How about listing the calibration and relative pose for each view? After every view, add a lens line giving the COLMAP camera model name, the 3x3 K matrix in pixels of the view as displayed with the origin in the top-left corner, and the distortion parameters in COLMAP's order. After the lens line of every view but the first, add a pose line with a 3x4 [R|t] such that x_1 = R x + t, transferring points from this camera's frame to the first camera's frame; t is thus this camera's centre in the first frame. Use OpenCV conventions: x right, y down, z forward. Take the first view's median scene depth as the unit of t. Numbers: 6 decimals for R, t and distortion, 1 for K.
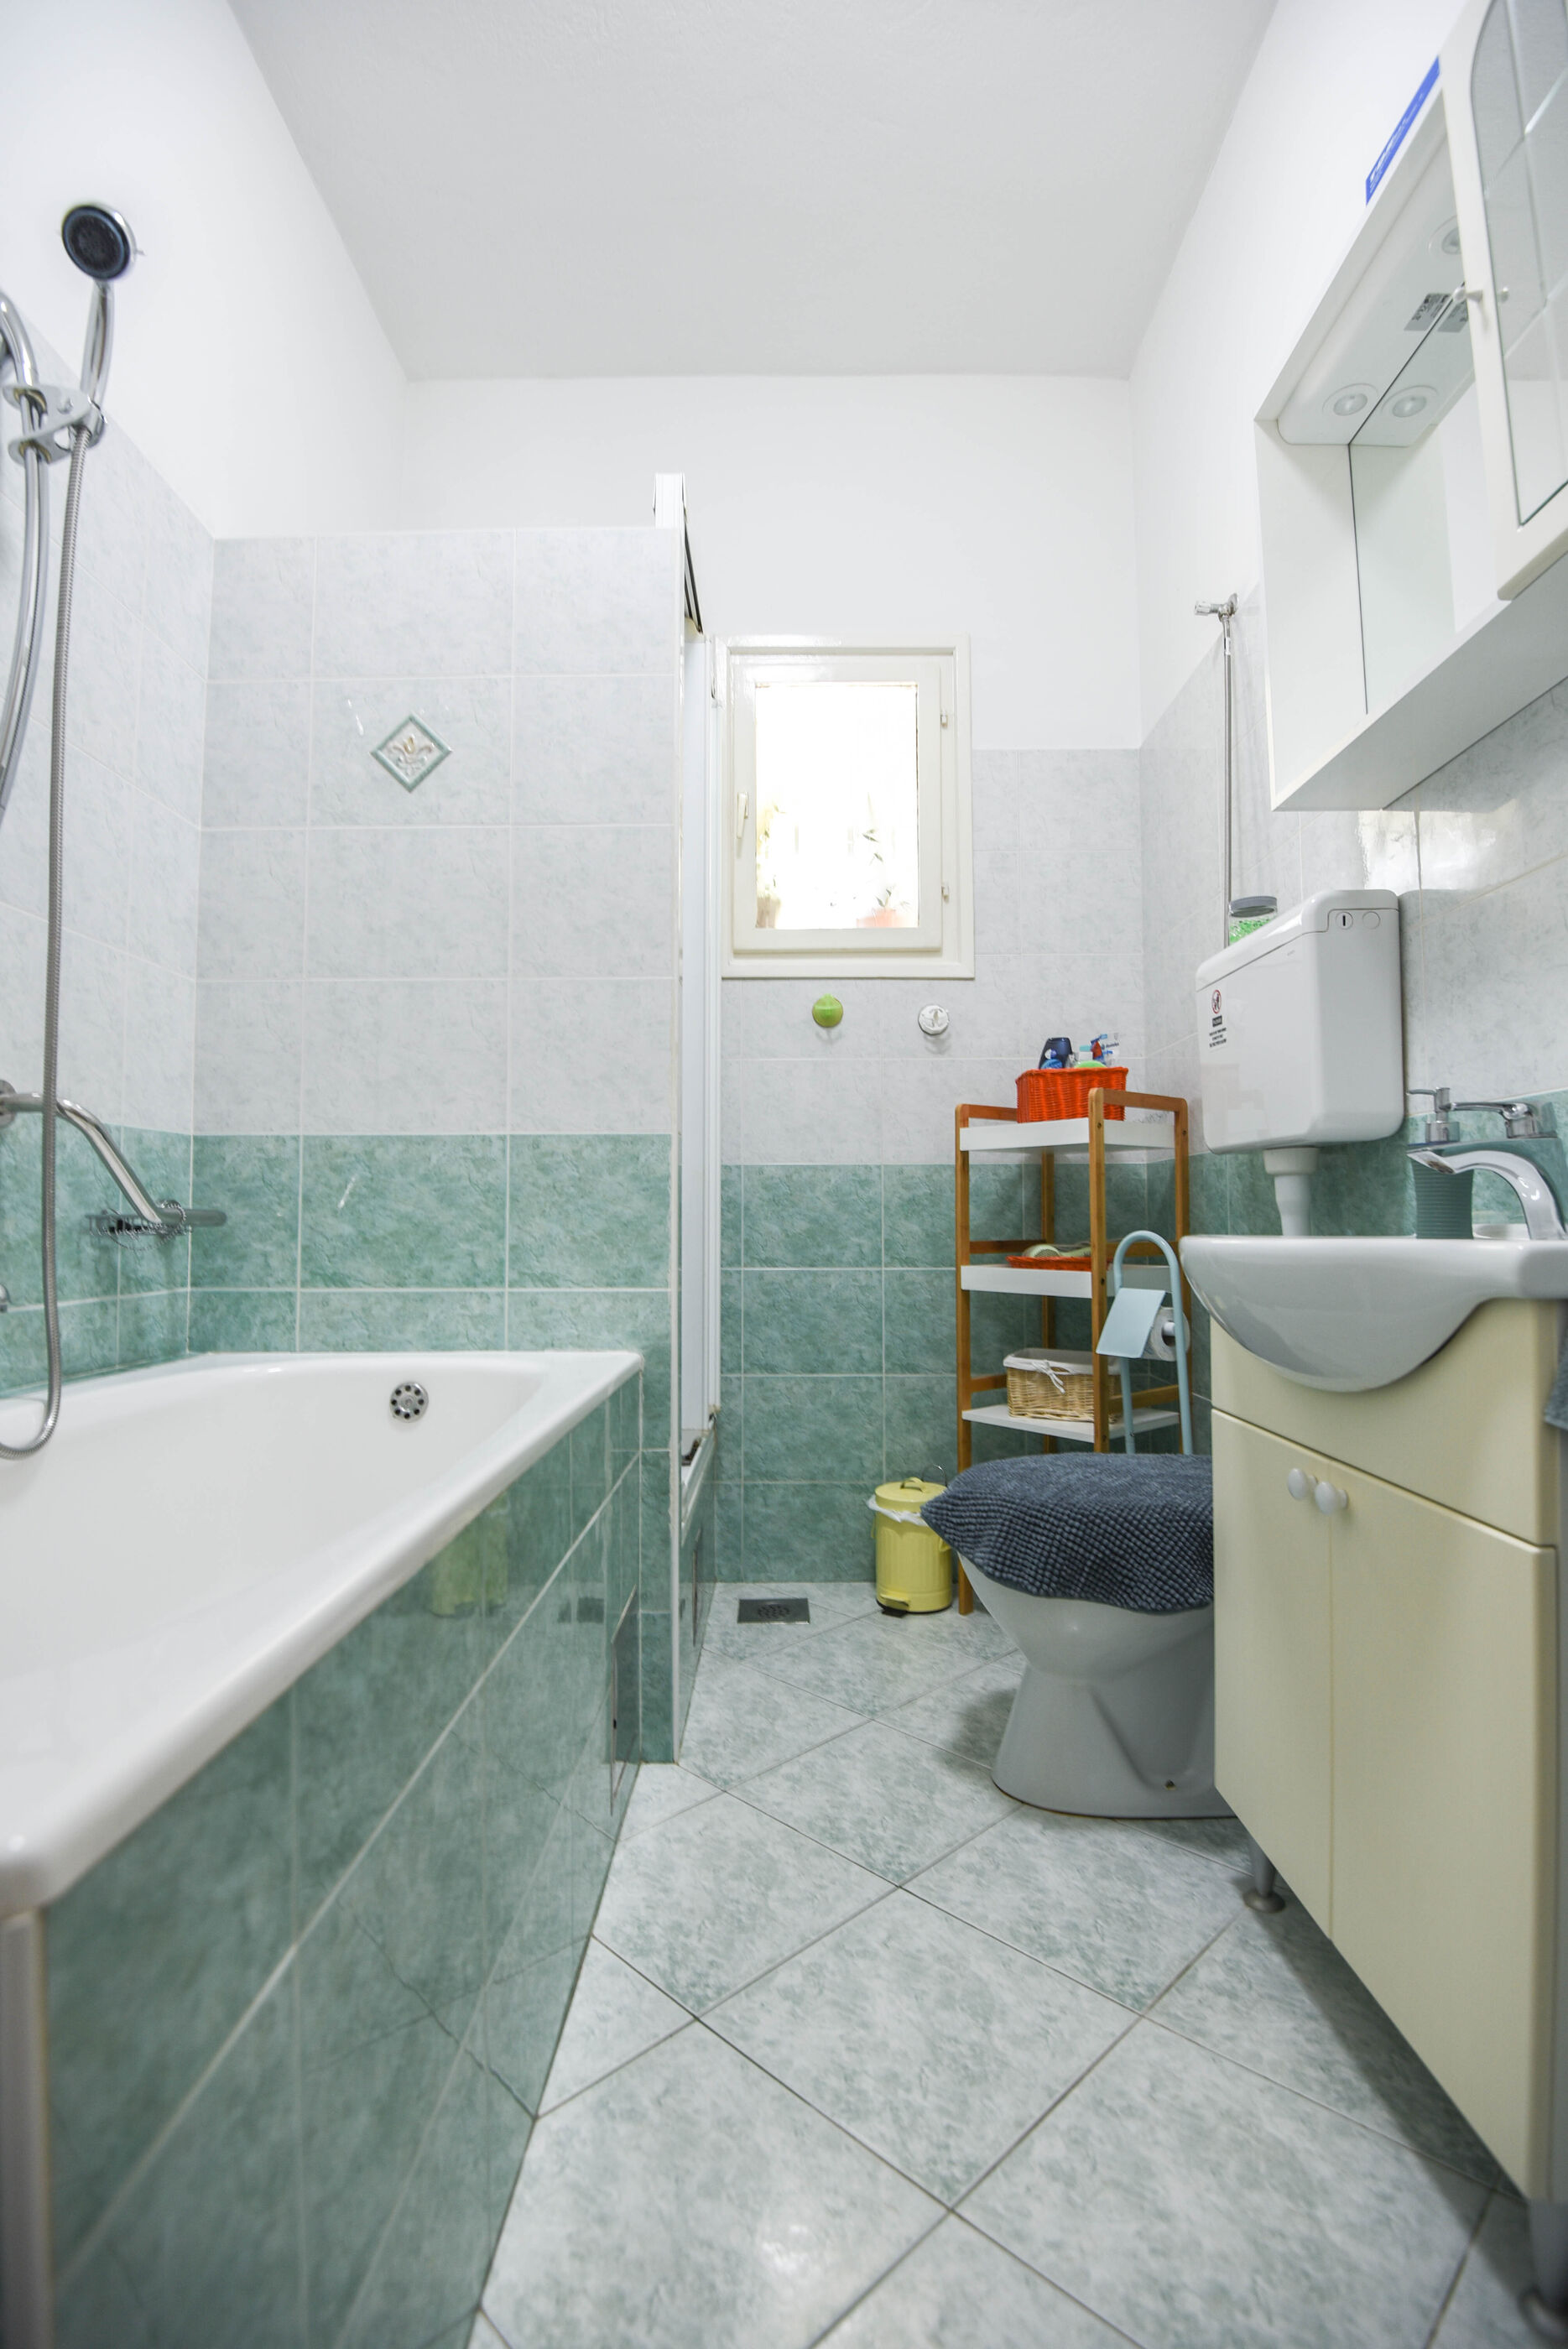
lens RADIAL K [[1098.4, 0, 784.0], [0, 1098.4, 1174.5], [0, 0, 1]] dist [0.001976, -0.026383]
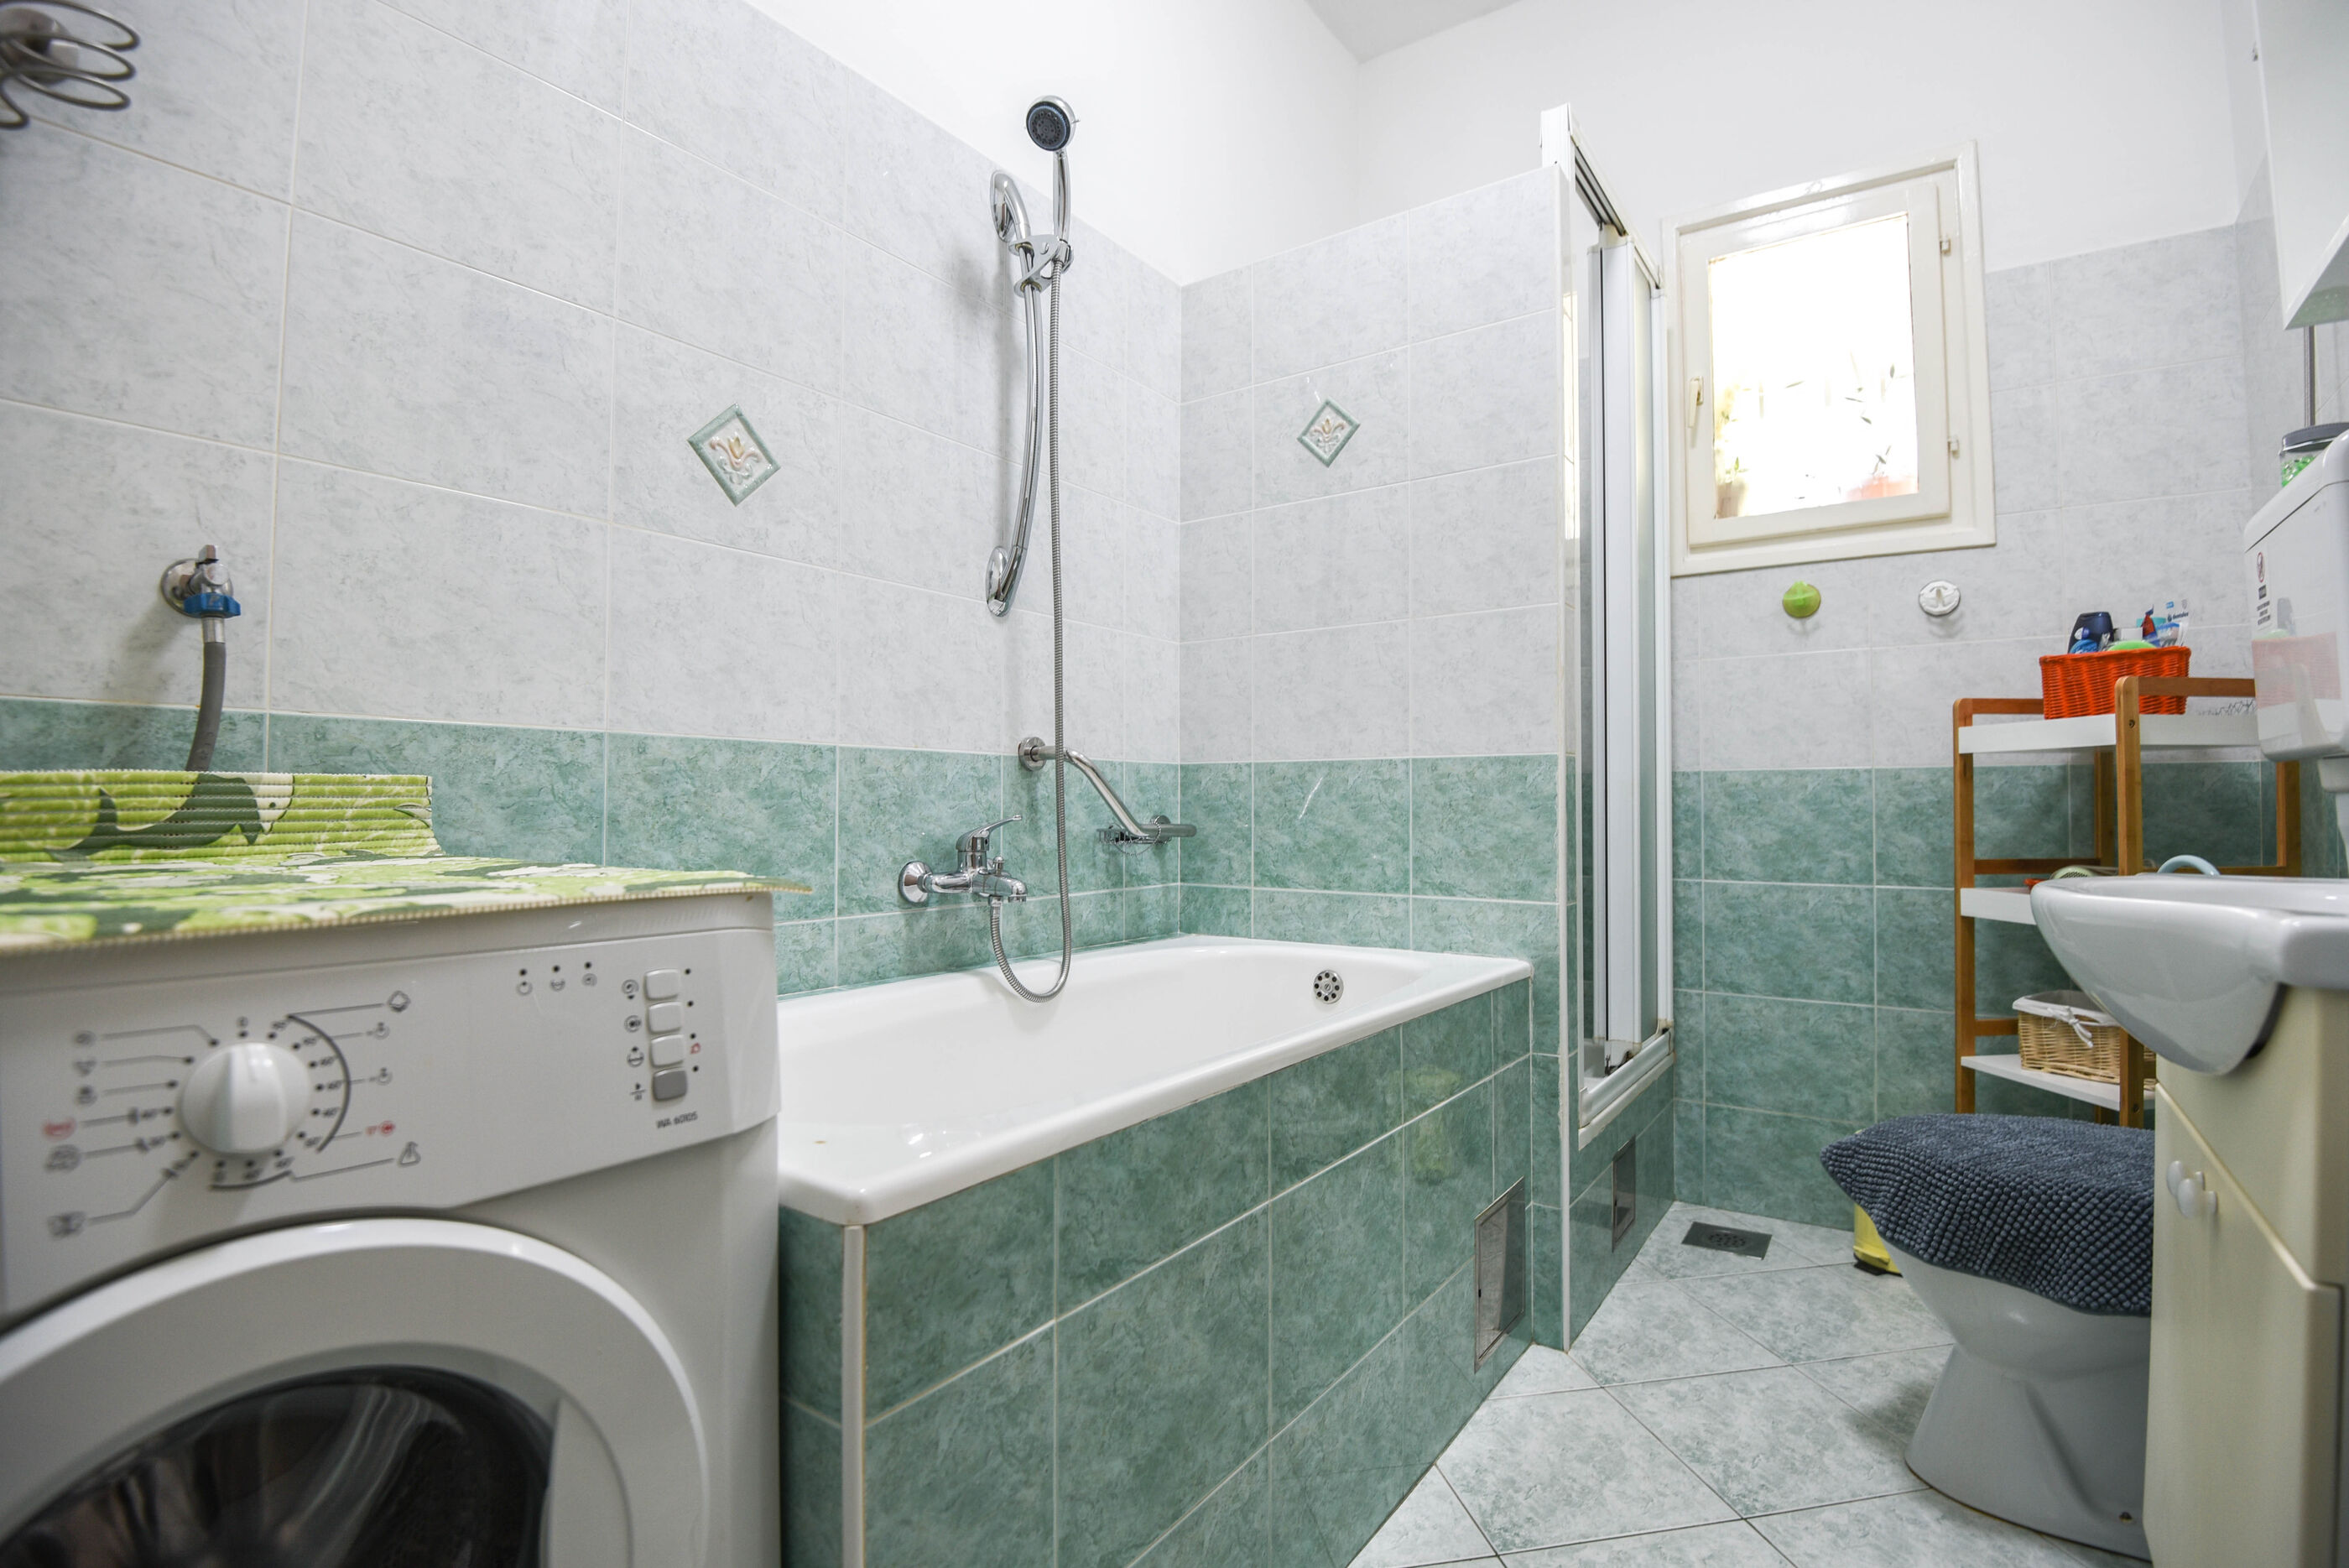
lens RADIAL K [[1107.1, 0, 1174.5], [0, 1107.1, 784.0], [0, 0, 1]] dist [-0.001379, -0.031169]
pose [[0.821195, -0.009512, -0.570568, 0.196696], [0.021486, 0.999667, 0.014258, -0.031583], [0.570243, -0.023968, 0.821126, -0.069380]]
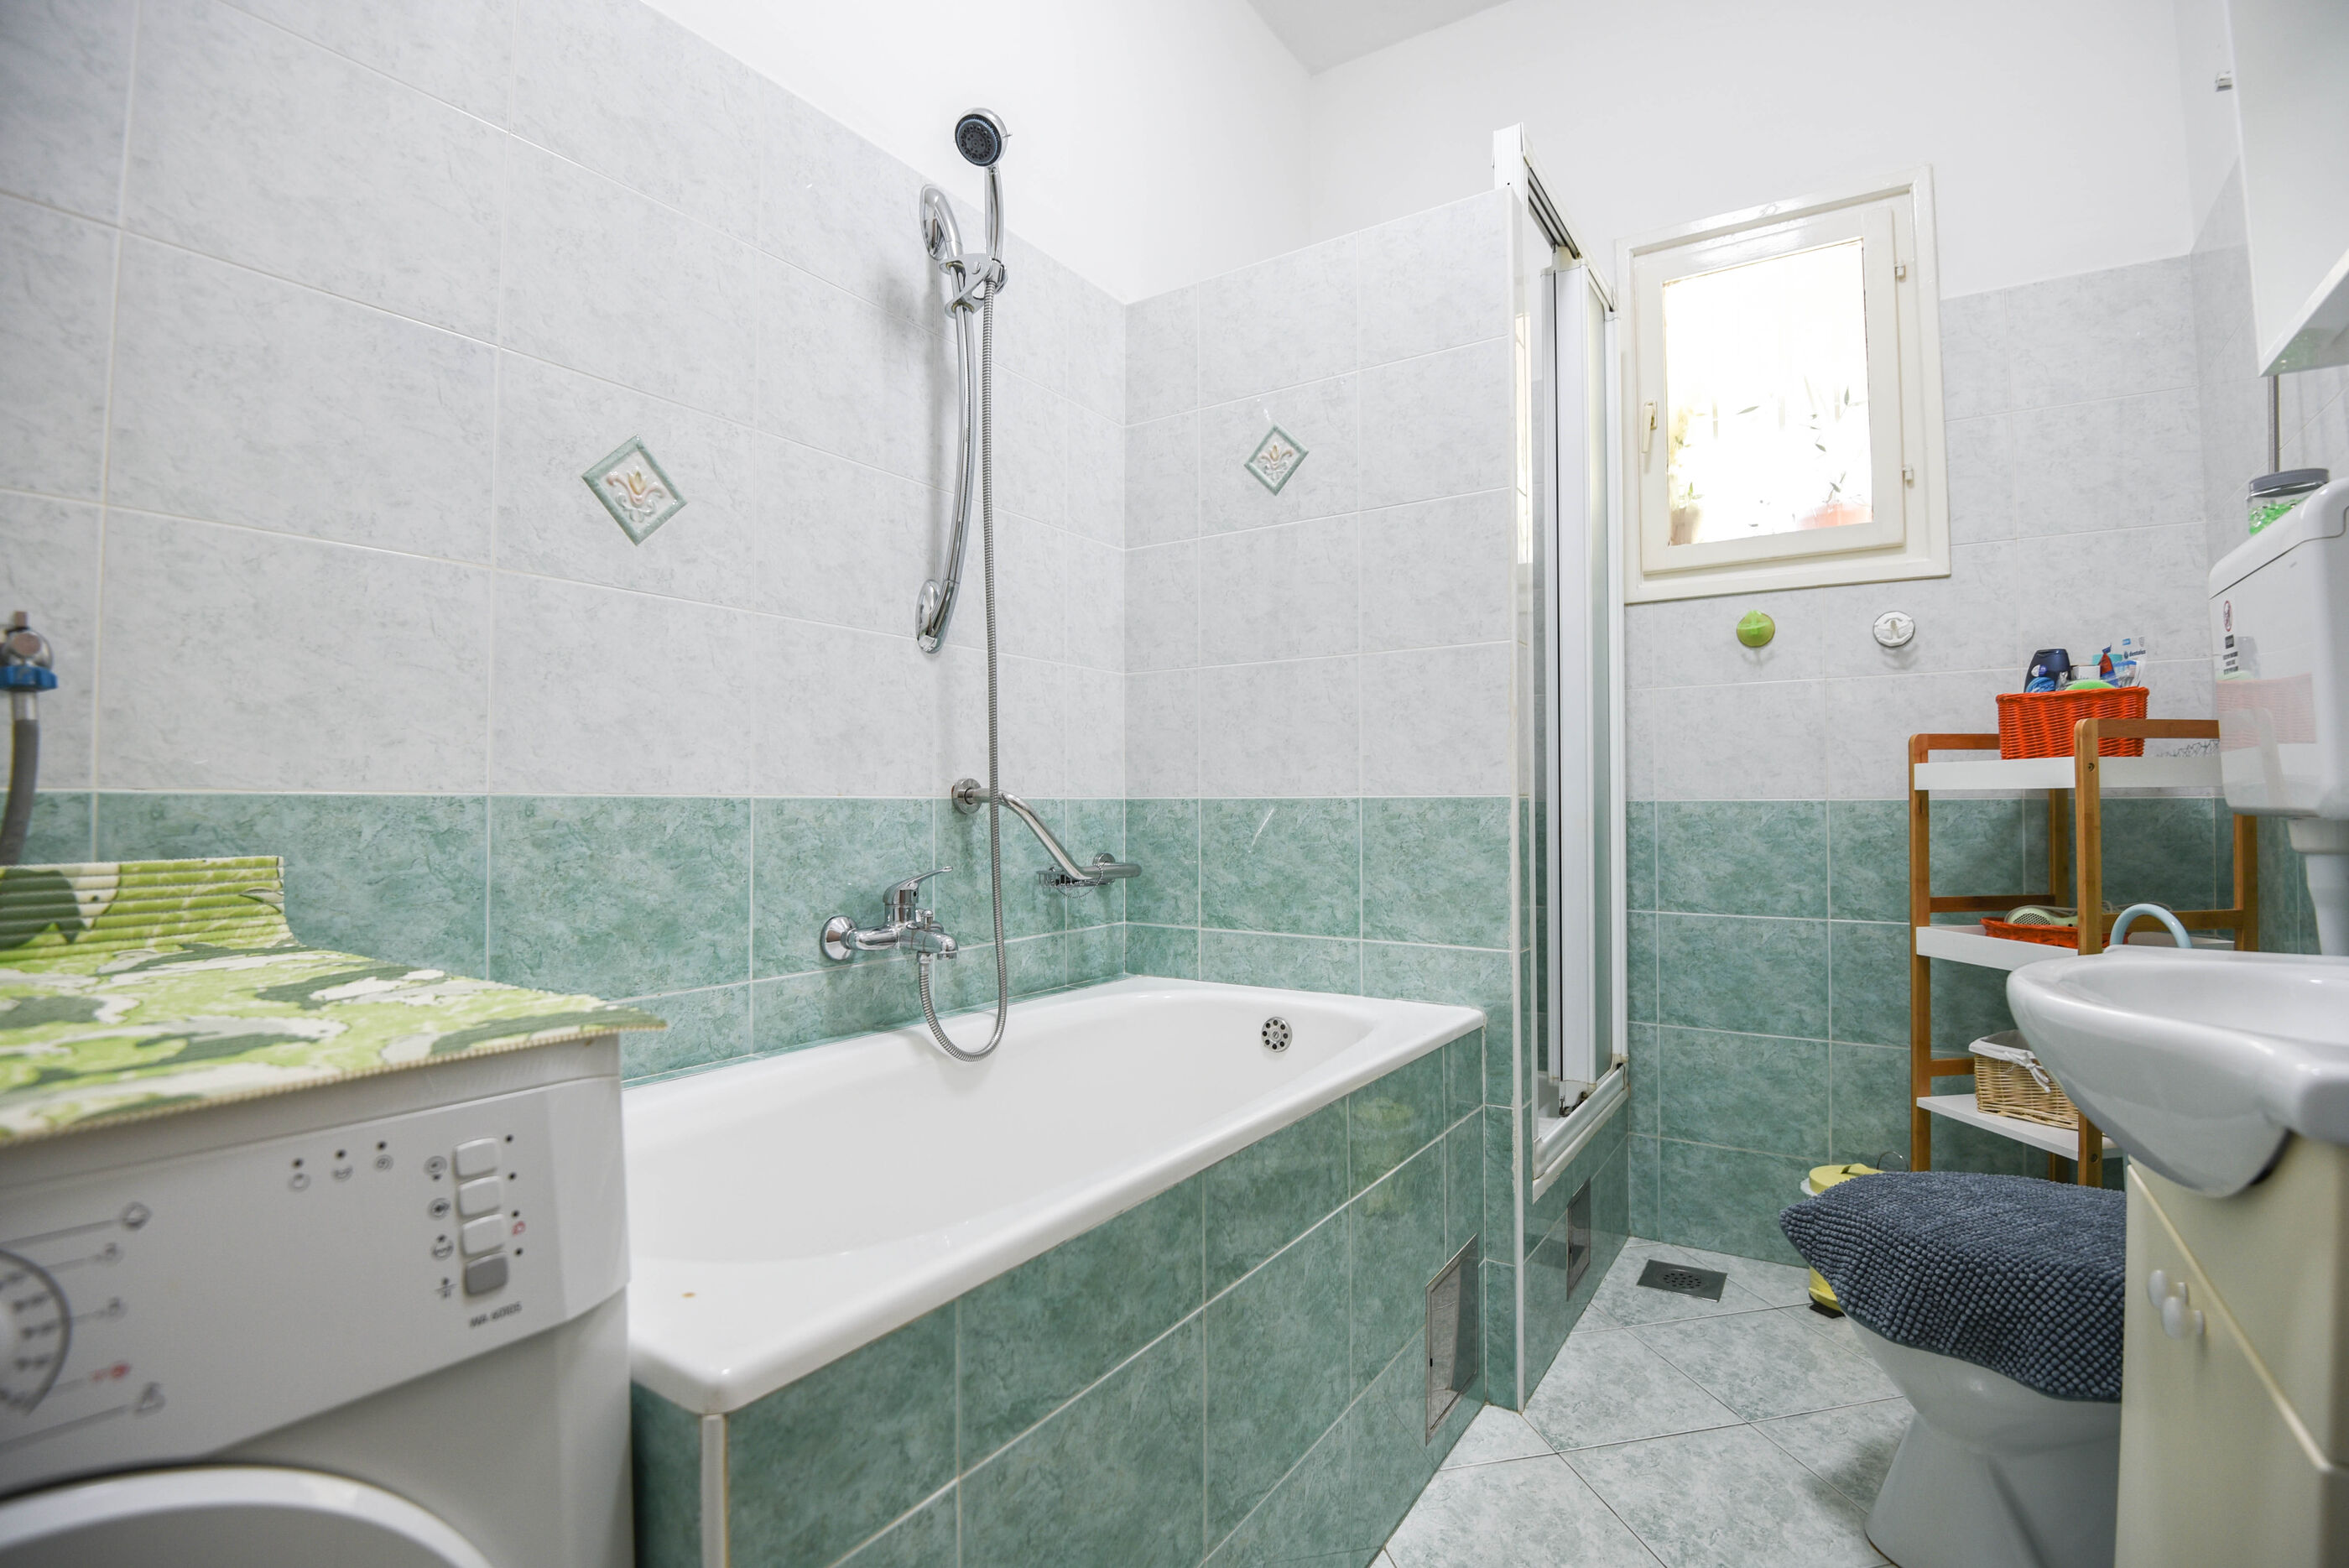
lens RADIAL K [[1097.6, 0, 1174.5], [0, 1097.6, 784.0], [0, 0, 1]] dist [-0.004457, -0.027976]
pose [[0.840084, -0.010691, -0.542352, 0.183917], [0.023694, 0.999575, 0.016998, -0.073141], [0.541939, -0.027131, 0.839980, -0.013809]]
